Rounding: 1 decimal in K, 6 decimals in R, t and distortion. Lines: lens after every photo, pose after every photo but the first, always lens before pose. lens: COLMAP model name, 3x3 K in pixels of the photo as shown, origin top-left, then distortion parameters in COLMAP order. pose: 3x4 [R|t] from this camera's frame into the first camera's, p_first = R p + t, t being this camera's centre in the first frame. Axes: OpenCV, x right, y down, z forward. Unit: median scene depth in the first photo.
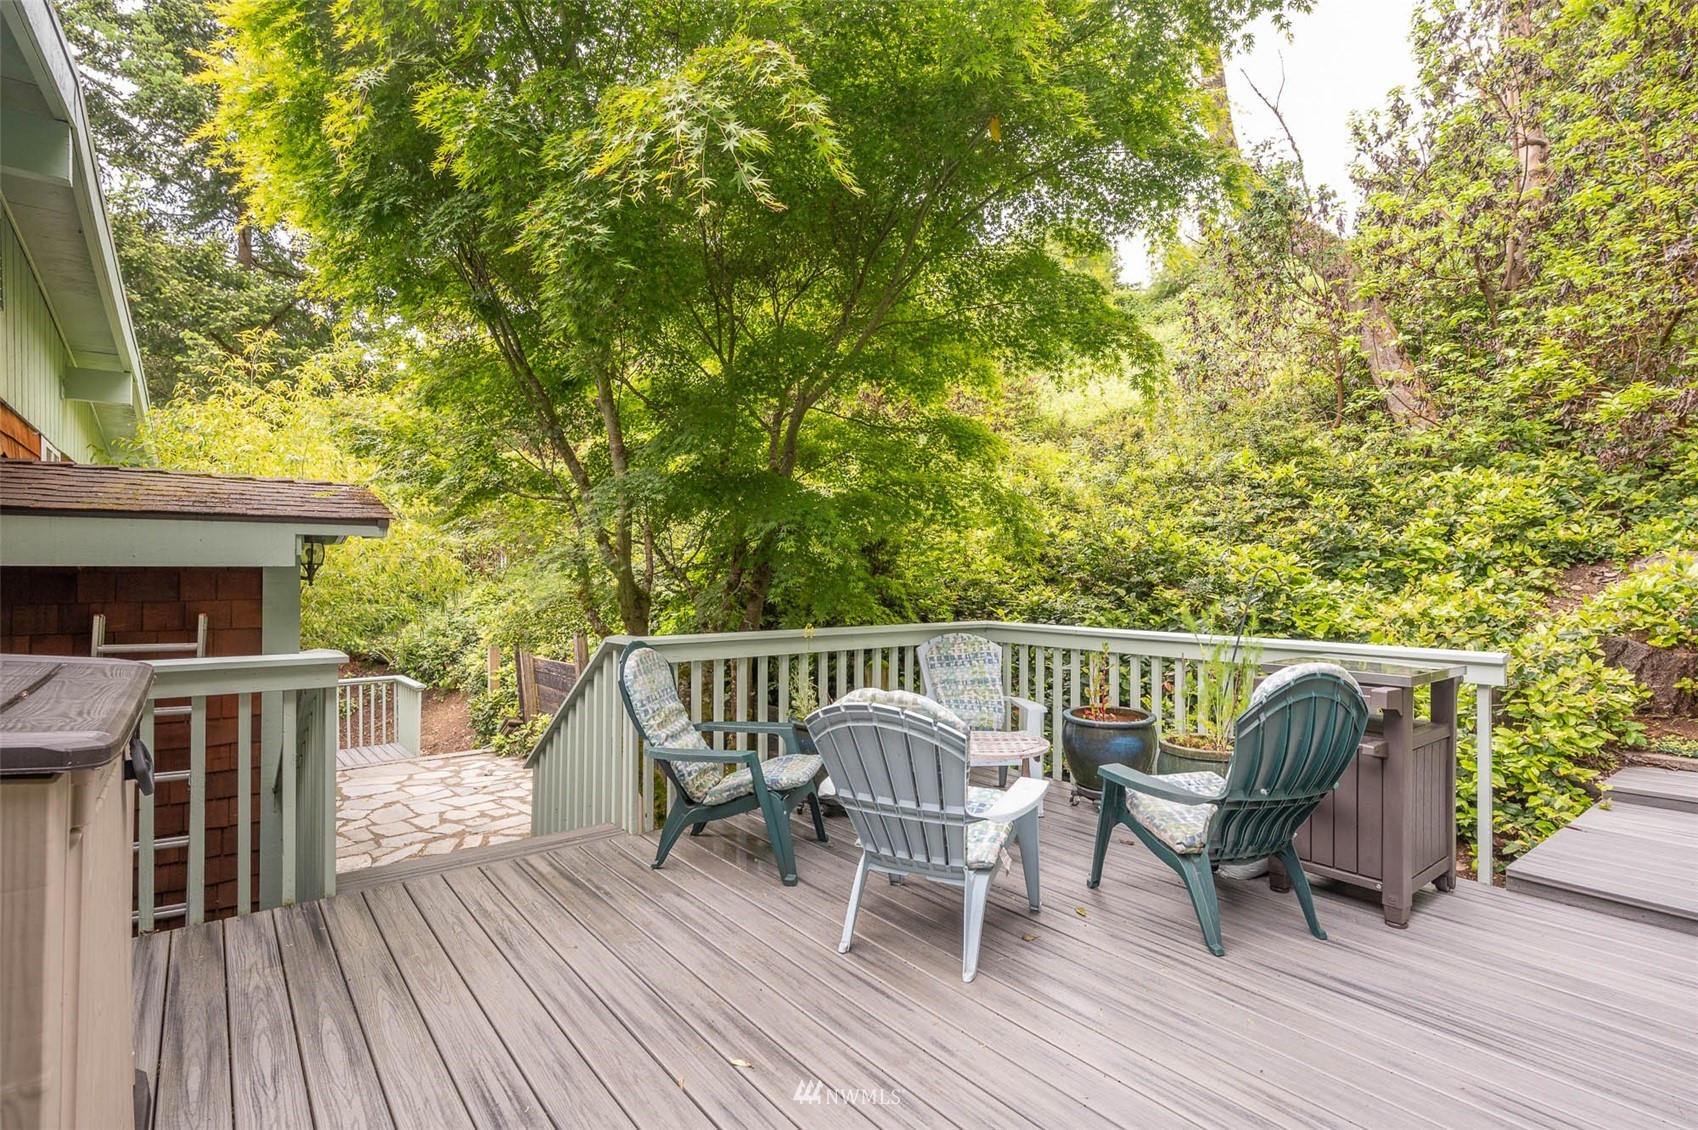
lens RADIAL K [[819.0, 0, 849.0], [0, 819.0, 565.0], [0, 0, 1]] dist [-0.003093, -0.000288]
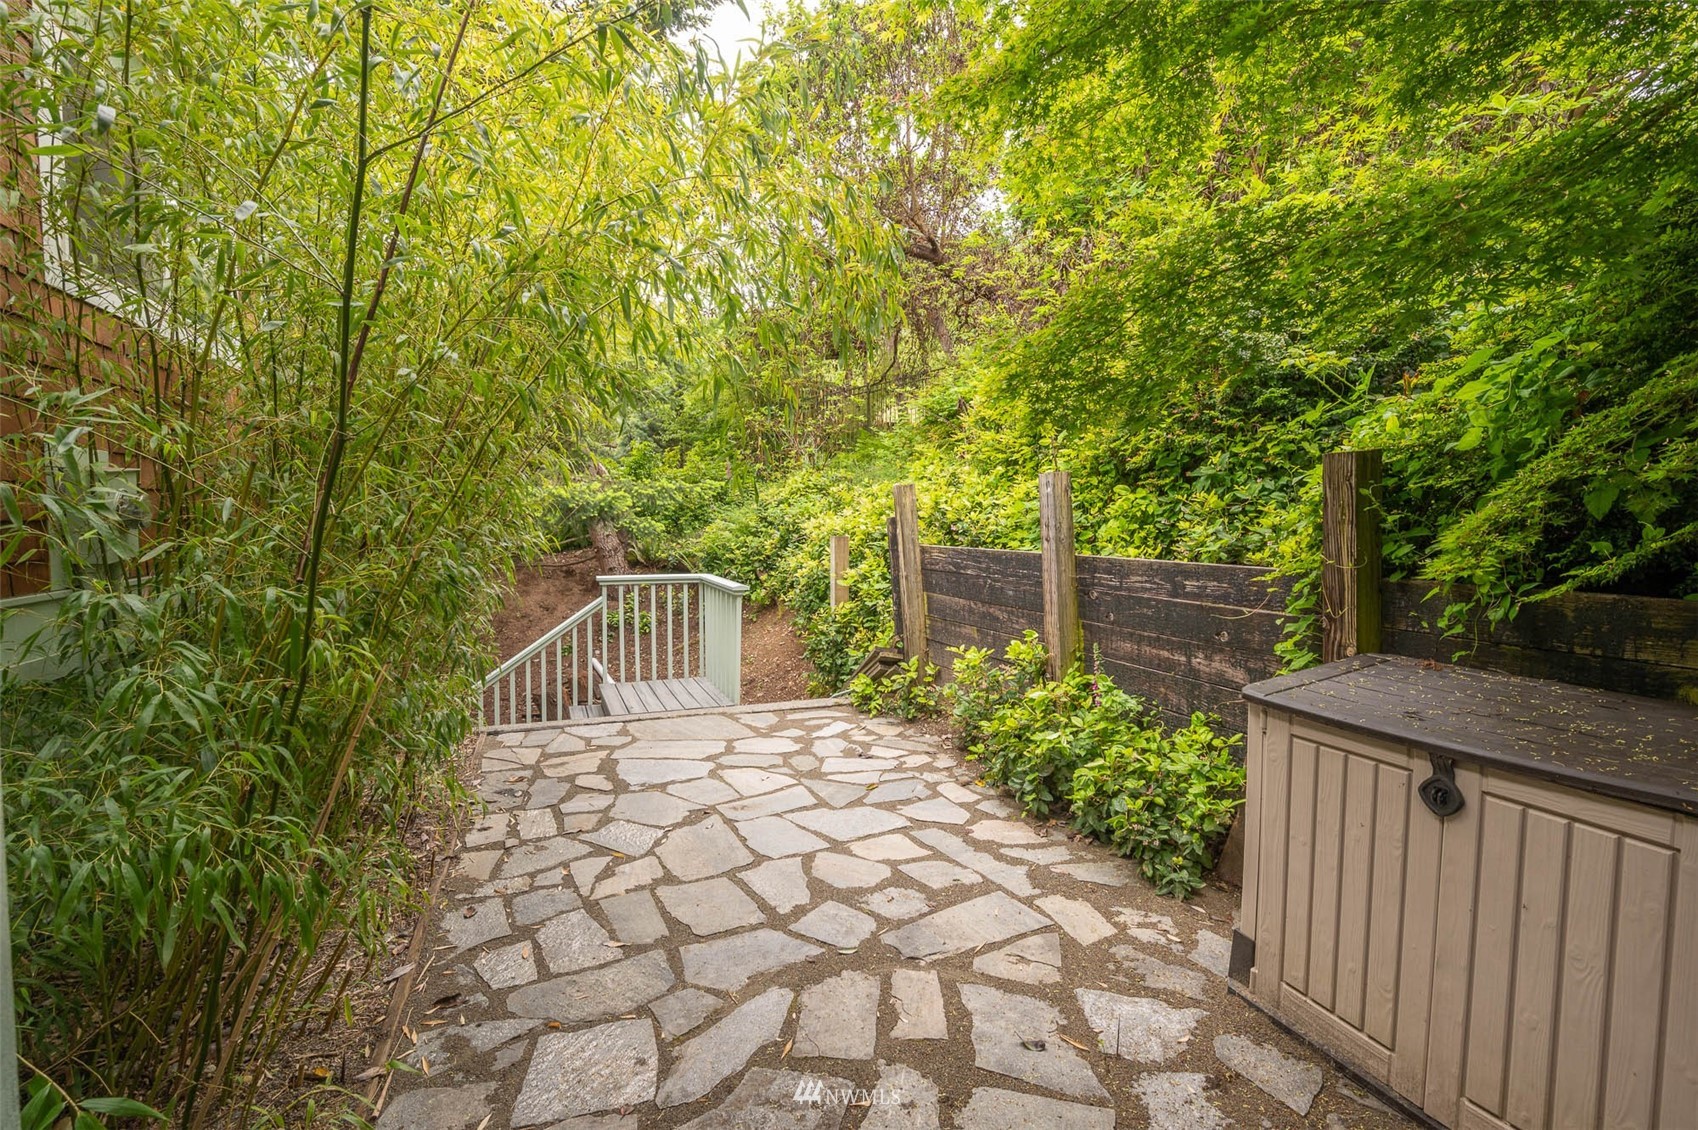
lens RADIAL K [[819.0, 0, 849.0], [0, 819.0, 565.0], [0, 0, 1]] dist [-0.003093, -0.000288]
pose [[0.949932, 0.028972, -0.311109, -0.330355], [-0.007083, 0.997433, 0.071258, 0.111199], [0.312375, -0.065487, 0.947699, 0.578057]]
